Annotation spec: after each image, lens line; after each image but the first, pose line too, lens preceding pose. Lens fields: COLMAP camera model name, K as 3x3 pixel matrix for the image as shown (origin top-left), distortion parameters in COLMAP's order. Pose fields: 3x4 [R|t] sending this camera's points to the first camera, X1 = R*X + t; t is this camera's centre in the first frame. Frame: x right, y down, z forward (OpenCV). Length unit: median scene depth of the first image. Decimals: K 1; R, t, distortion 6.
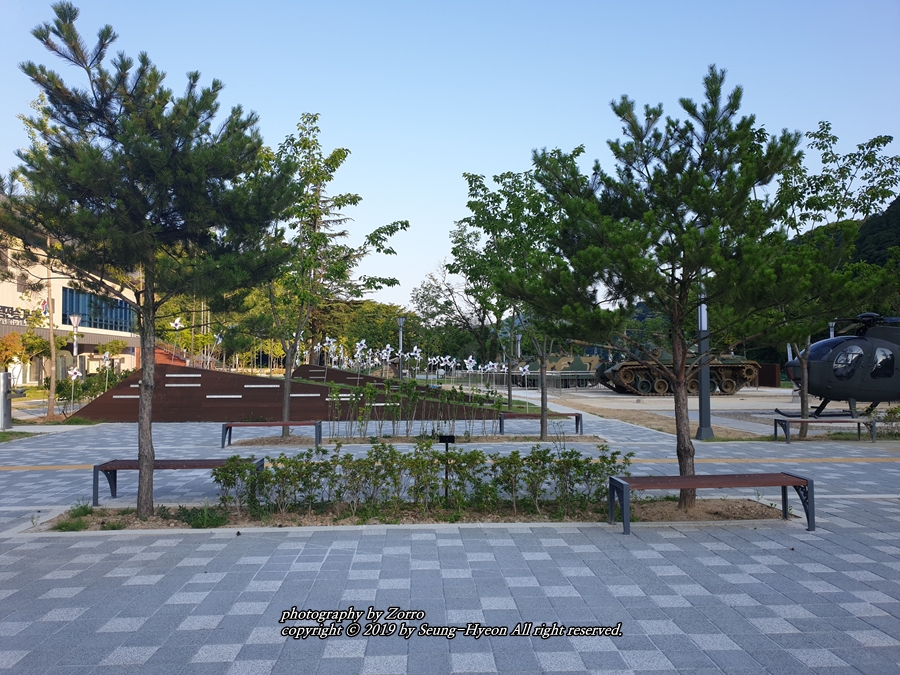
lens RADIAL K [[682.6, 0, 445.0], [0, 682.6, 347.5], [0, 0, 1]] dist [-0.003877, 0.016440]
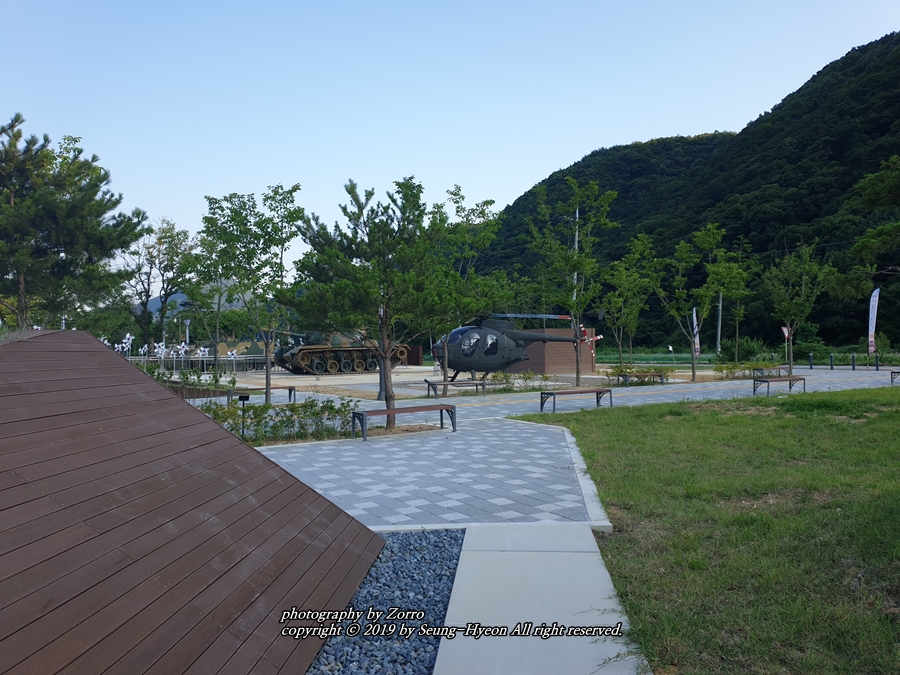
lens RADIAL K [[682.6, 0, 469.1], [0, 682.6, 339.7], [0, 0, 1]] dist [-0.003877, 0.016440]
pose [[0.862407, -0.005347, 0.506187, -0.184979], [-0.000567, 0.999933, 0.011529, -0.007160], [-0.506215, -0.010230, 0.862346, -0.313108]]
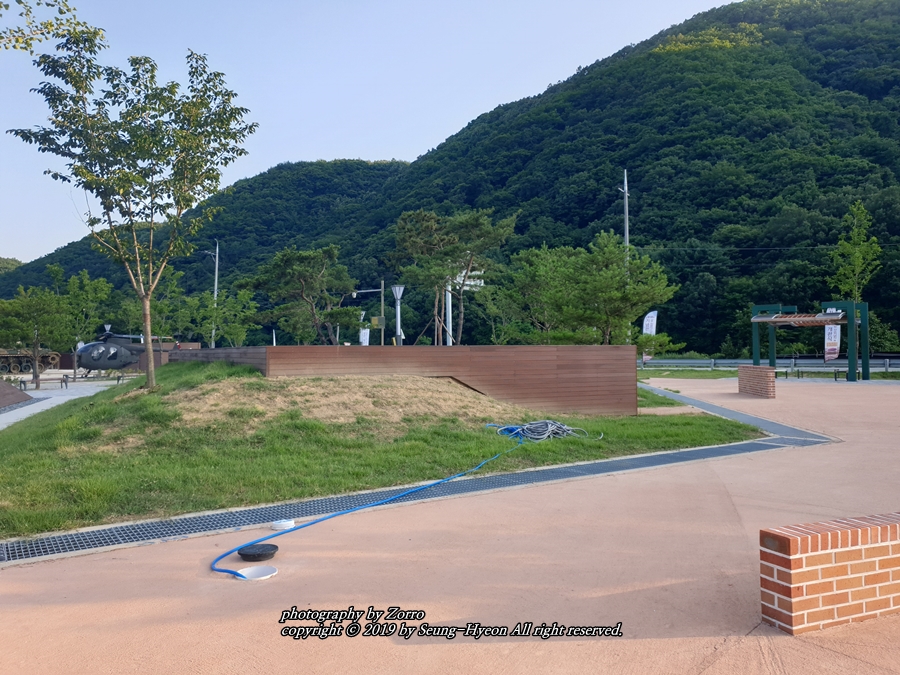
lens RADIAL K [[682.6, 0, 447.8], [0, 682.6, 349.0], [0, 0, 1]] dist [-0.003877, 0.016440]
pose [[0.588106, 0.000816, 0.808784, -0.835777], [-0.016009, 0.999815, 0.010631, -0.053610], [-0.808626, -0.019200, 0.588010, -1.881047]]
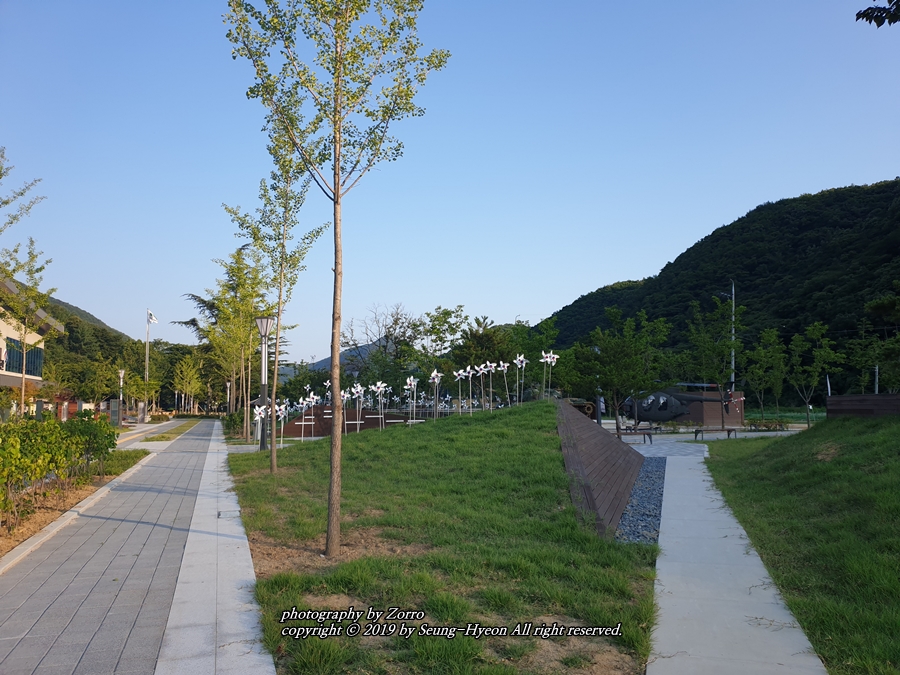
lens RADIAL K [[682.6, 0, 477.3], [0, 682.6, 347.5], [0, 0, 1]] dist [-0.003877, 0.016440]
pose [[0.951739, 0.021737, 0.306138, -0.815996], [-0.003329, 0.998161, -0.060523, -0.031032], [-0.306891, 0.056583, 0.950061, -1.232642]]
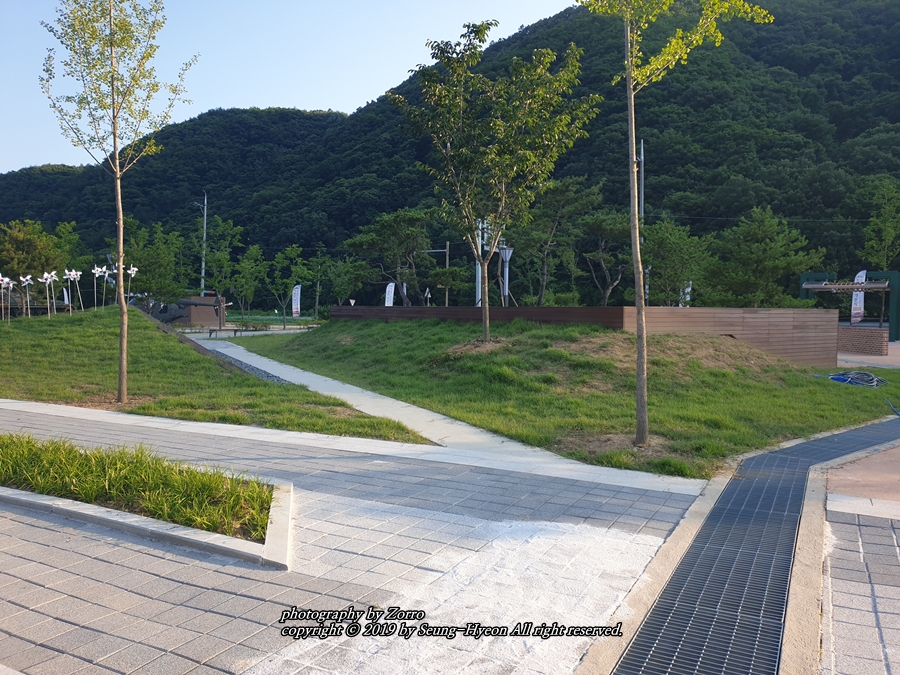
lens RADIAL K [[682.6, 0, 451.7], [0, 682.6, 341.6], [0, 0, 1]] dist [-0.003877, 0.016440]
pose [[0.493226, -0.035363, 0.869182, -1.317527], [-0.032766, 0.997709, 0.059185, -0.045075], [-0.869284, -0.057672, 0.490937, -1.475108]]
